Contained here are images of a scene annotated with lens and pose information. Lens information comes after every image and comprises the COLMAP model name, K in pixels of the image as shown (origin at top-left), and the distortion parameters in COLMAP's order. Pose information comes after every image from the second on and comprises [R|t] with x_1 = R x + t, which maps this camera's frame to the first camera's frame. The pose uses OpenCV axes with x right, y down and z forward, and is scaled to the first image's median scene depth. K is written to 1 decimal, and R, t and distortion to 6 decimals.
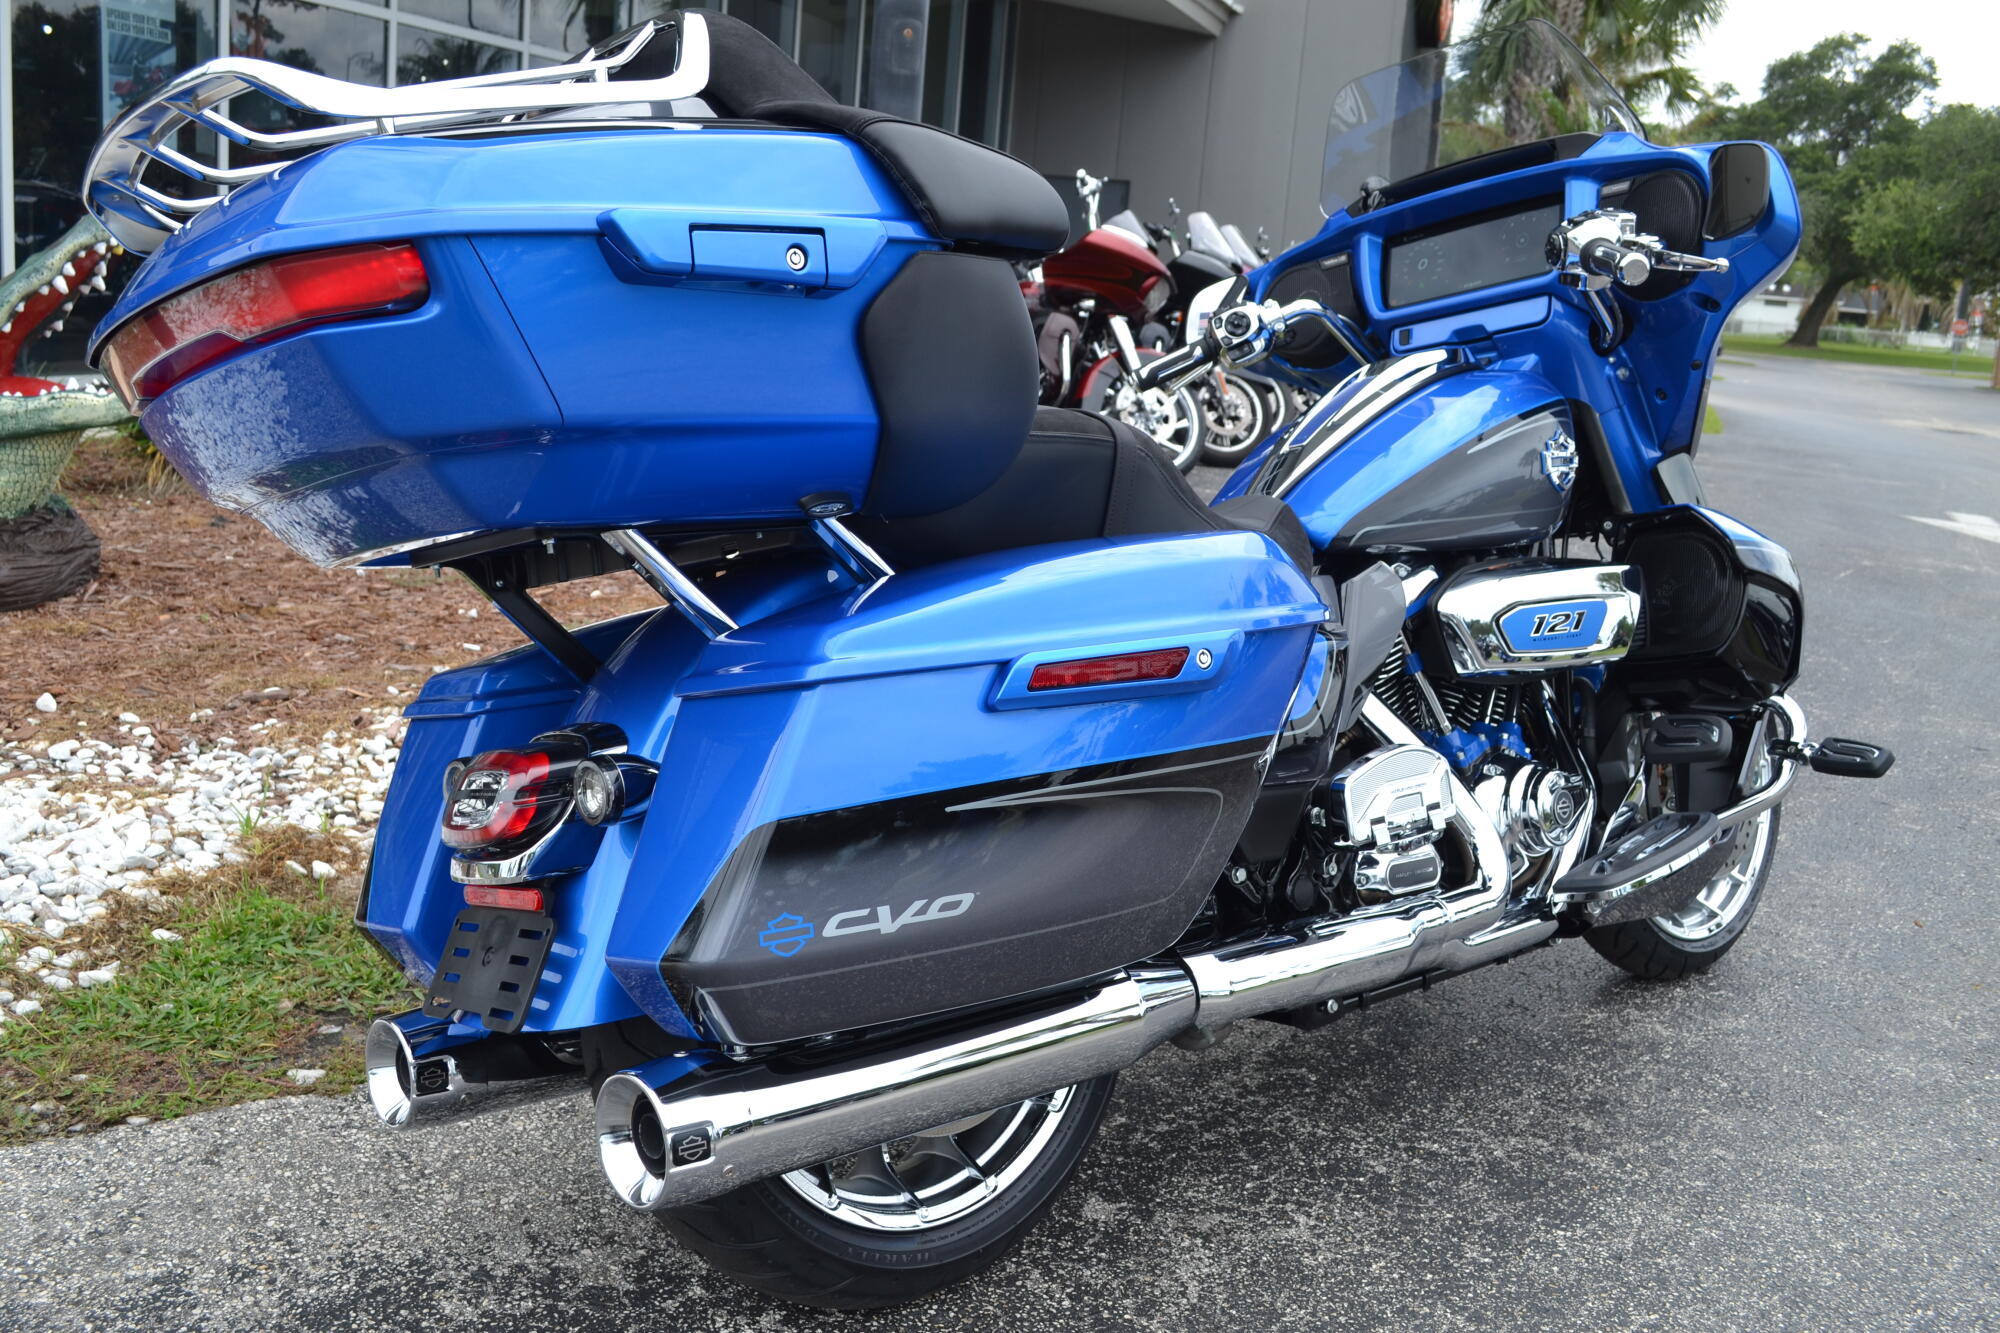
lens RADIAL K [[1908.5, 0, 999.1], [0, 1908.5, 693.9], [0, 0, 1]] dist [-0.061297, 0.021974]
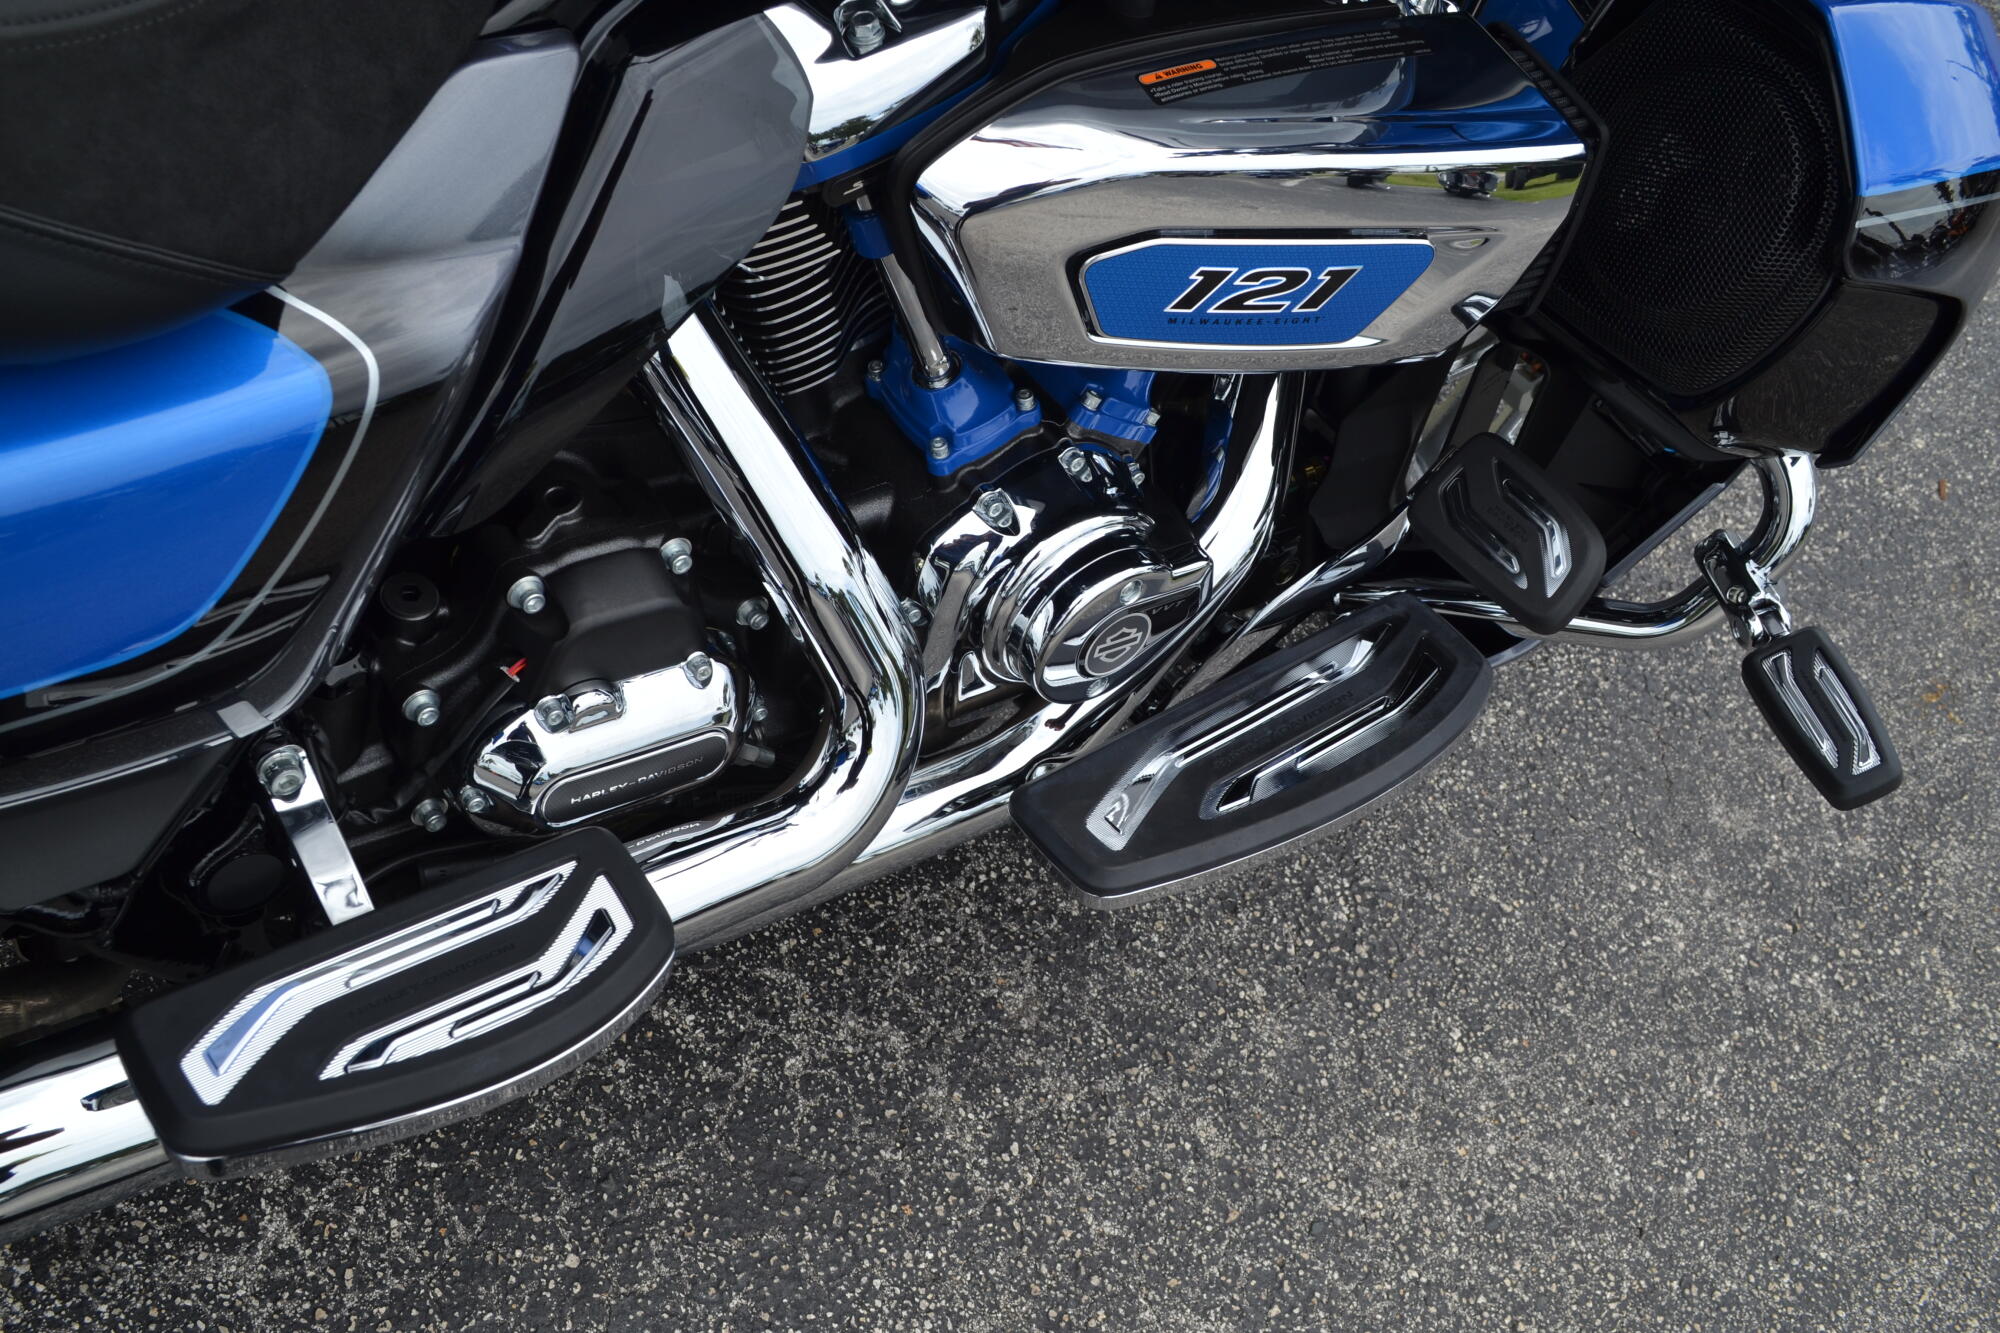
lens RADIAL K [[1908.5, 0, 999.1], [0, 1908.5, 693.9], [0, 0, 1]] dist [-0.061297, 0.021974]
pose [[0.950996, 0.295735, 0.090260, 0.236645], [-0.274747, 0.674306, 0.685438, -0.218570], [0.141846, -0.676648, 0.722515, 0.678341]]
